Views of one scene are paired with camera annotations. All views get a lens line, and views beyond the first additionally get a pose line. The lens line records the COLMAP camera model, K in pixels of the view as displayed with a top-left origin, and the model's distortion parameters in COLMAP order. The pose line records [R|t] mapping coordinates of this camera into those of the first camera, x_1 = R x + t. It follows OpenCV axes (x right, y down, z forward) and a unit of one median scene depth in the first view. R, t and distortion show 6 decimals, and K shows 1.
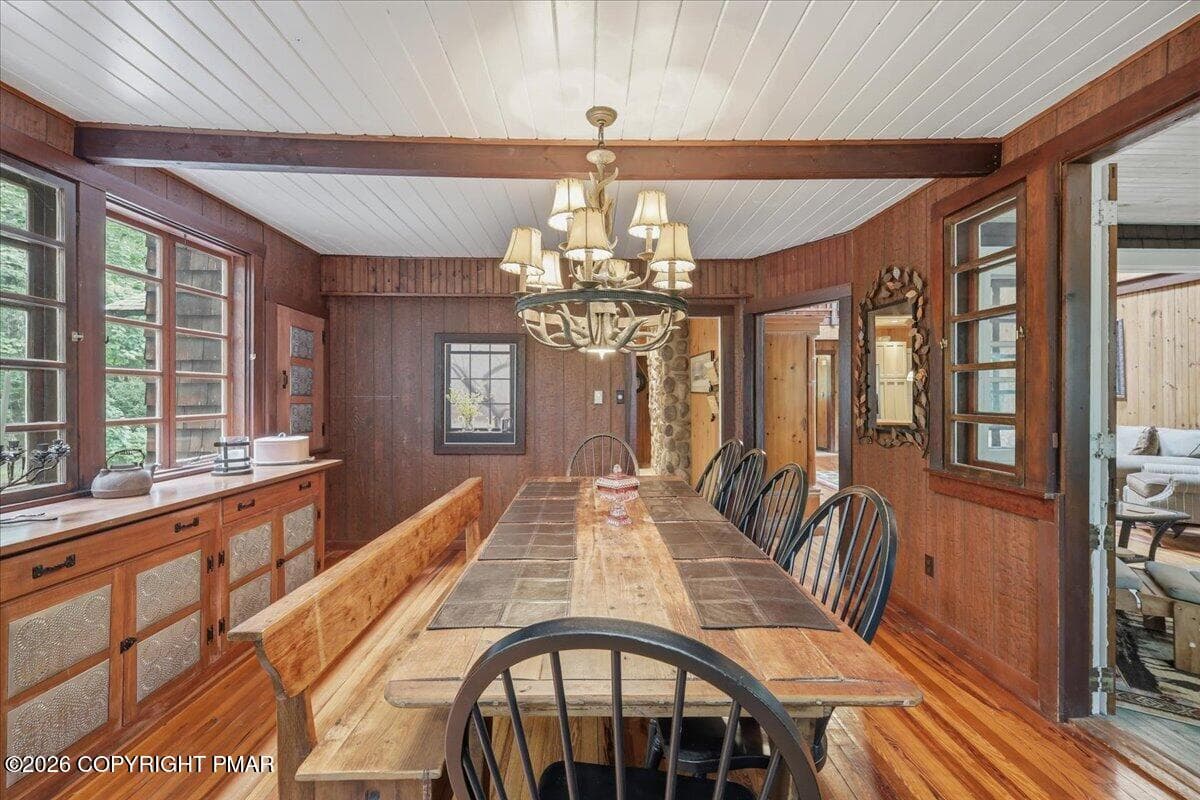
lens RADIAL K [[520.7, 0, 608.7], [0, 520.7, 396.4], [0, 0, 1]] dist [-0.001243, -0.001004]
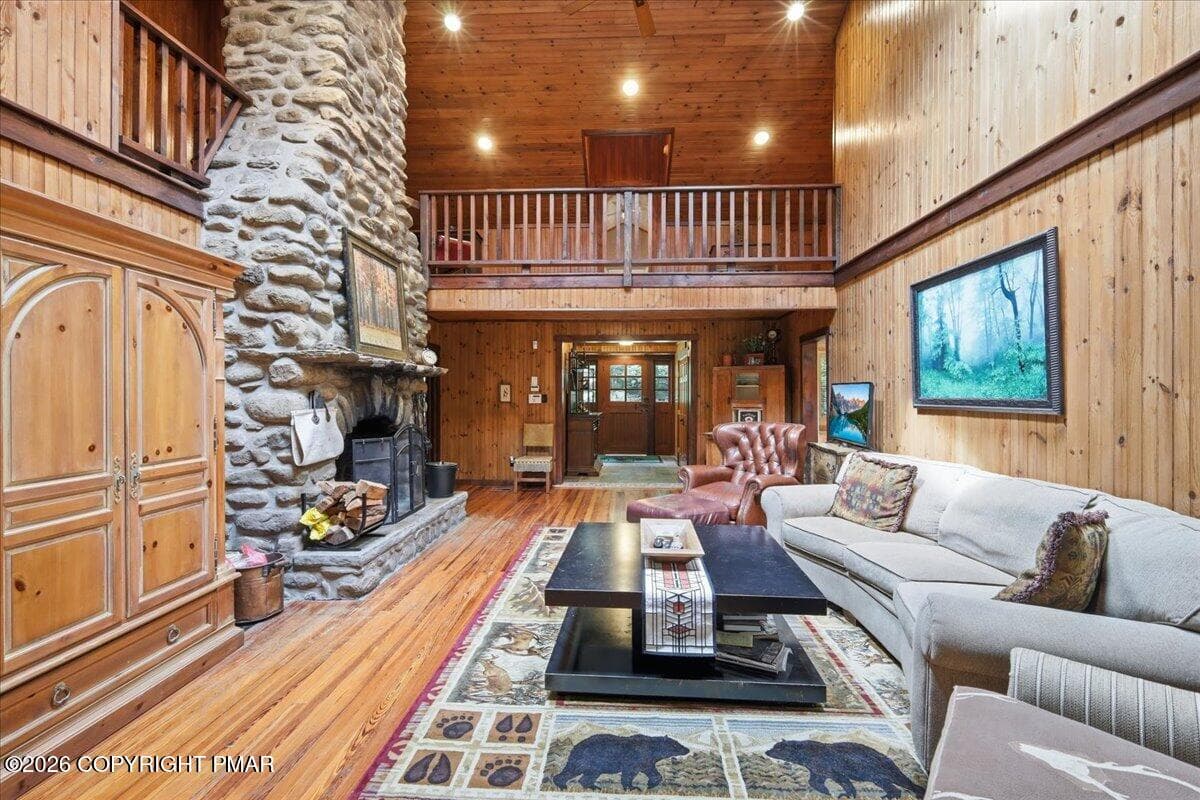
lens RADIAL K [[520.7, 0, 599.4], [0, 520.7, 396.4], [0, 0, 1]] dist [-0.001243, -0.001004]
pose [[0.998184, 0.004296, -0.060085, 1.133726], [-0.004023, 0.999981, 0.004653, -0.022310], [0.060104, -0.004403, 0.998182, 0.974663]]
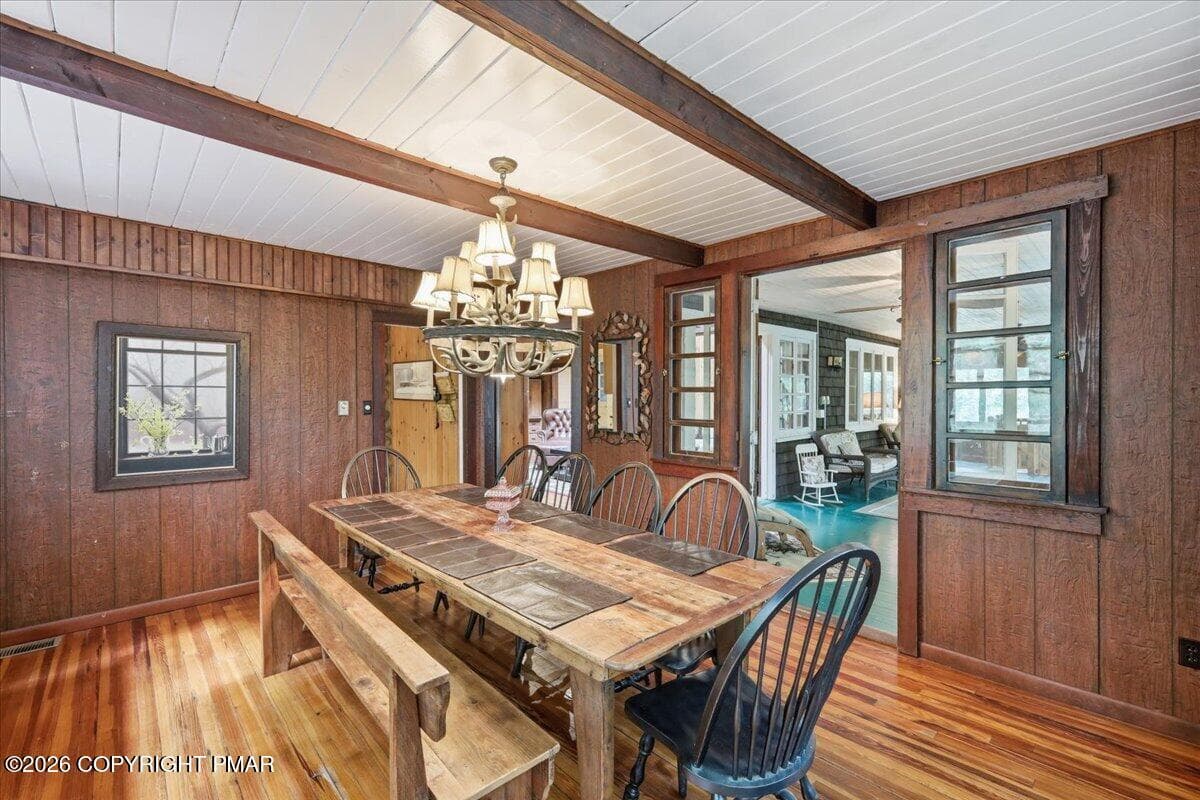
lens RADIAL K [[520.7, 0, 598.9], [0, 520.7, 400.9], [0, 0, 1]] dist [-0.001243, -0.001004]
pose [[0.746134, -0.004736, 0.665779, -0.366575], [-0.003743, 0.999929, 0.011307, -0.028777], [-0.665785, -0.010929, 0.746063, 0.019665]]
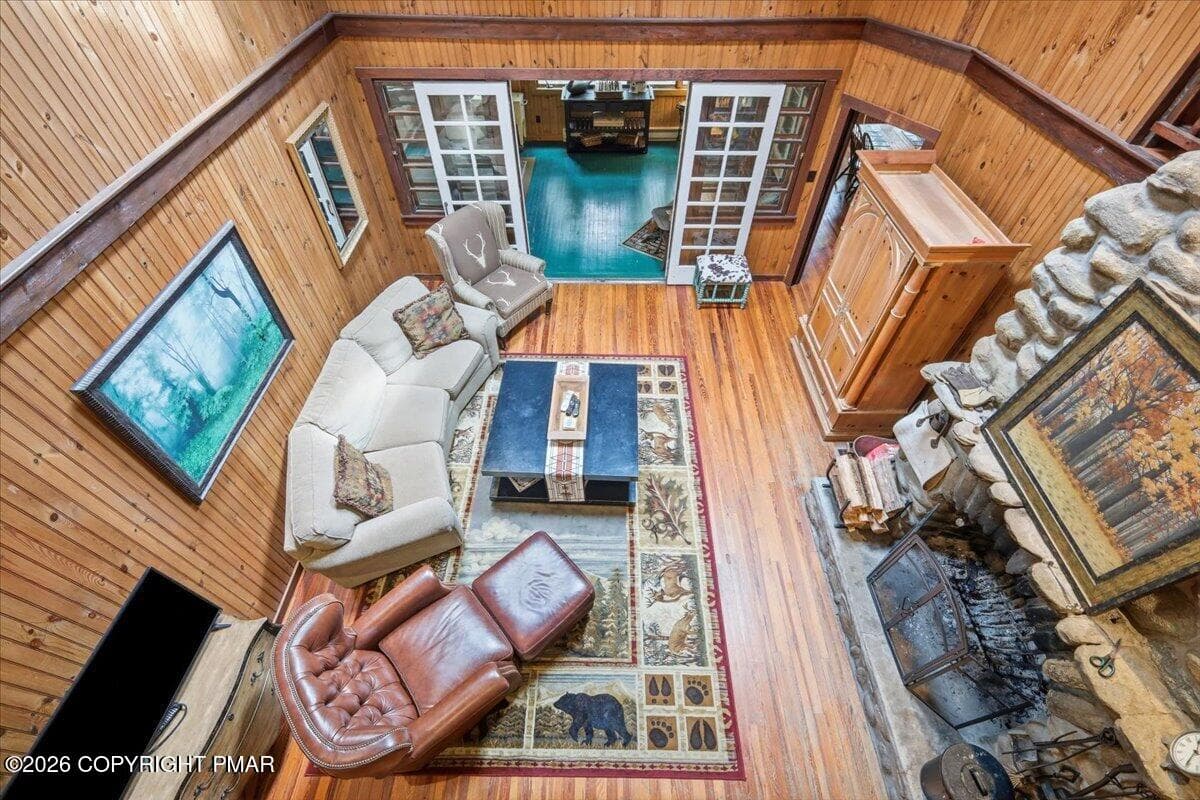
lens RADIAL K [[520.7, 0, 598.2], [0, 520.7, 397.2], [0, 0, 1]] dist [-0.001243, -0.001004]
pose [[-0.999845, -0.012829, 0.012032, 1.112602], [0.000536, 0.661522, 0.749926, -0.713587], [-0.017580, 0.749816, -0.661413, 2.531660]]
